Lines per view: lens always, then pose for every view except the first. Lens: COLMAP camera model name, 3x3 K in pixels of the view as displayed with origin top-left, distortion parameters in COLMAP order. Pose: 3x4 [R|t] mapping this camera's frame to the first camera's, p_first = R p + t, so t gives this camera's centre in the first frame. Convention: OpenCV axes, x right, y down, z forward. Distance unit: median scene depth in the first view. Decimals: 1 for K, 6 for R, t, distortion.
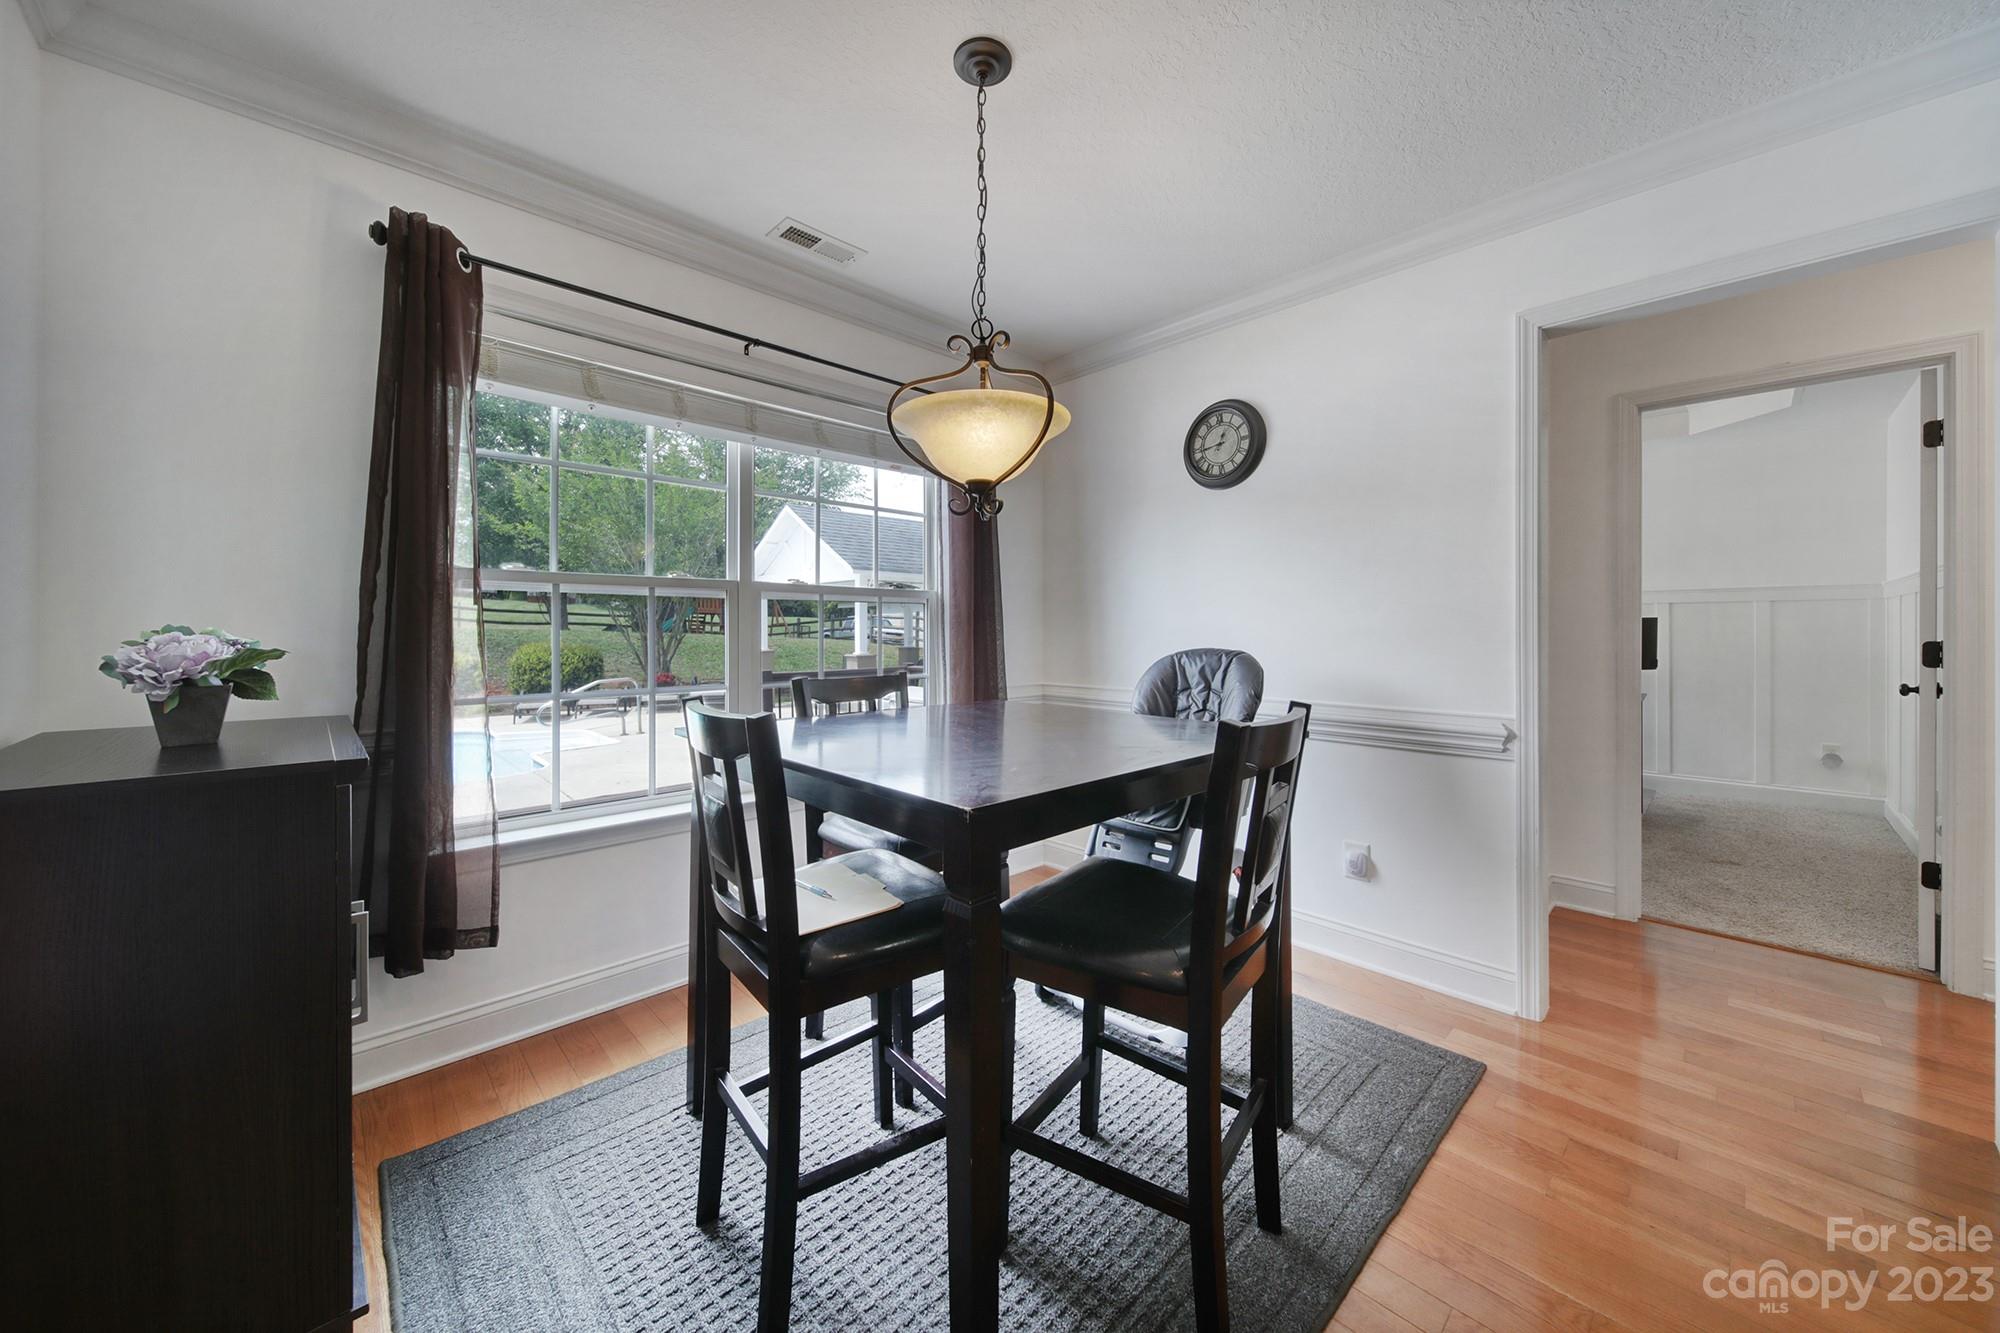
lens RADIAL K [[709.2, 0, 994.7], [0, 709.2, 647.1], [0, 0, 1]] dist [0.000394, -0.000023]
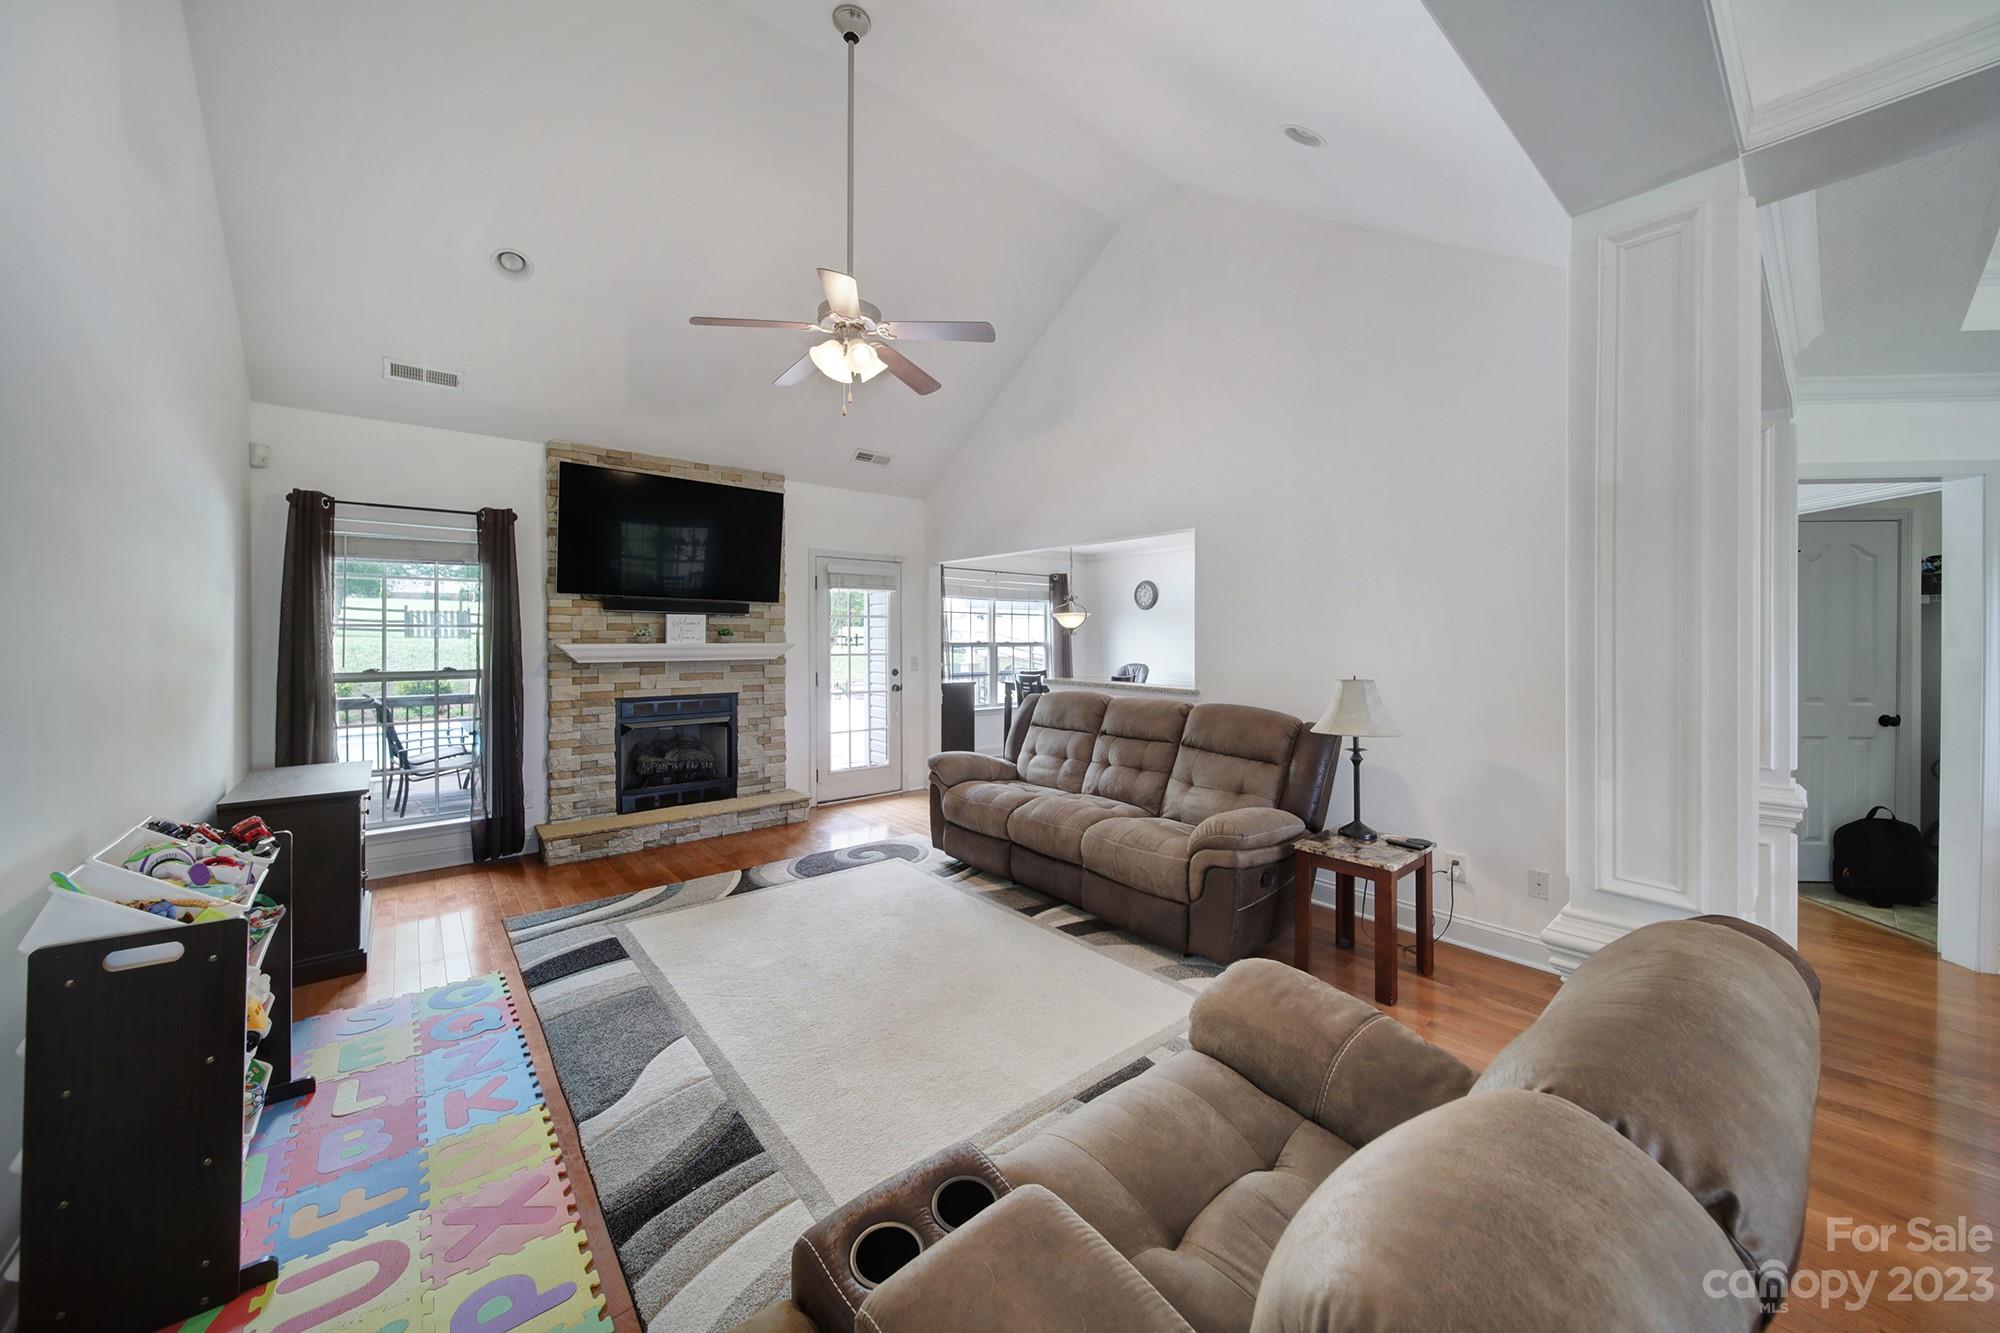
lens RADIAL K [[709.2, 0, 994.7], [0, 709.2, 647.1], [0, 0, 1]] dist [0.000394, -0.000023]
pose [[0.996250, 0.002700, -0.086482, -0.087428], [-0.002930, 0.999993, -0.002533, -0.077243], [0.086474, 0.002776, 0.996250, -3.006166]]
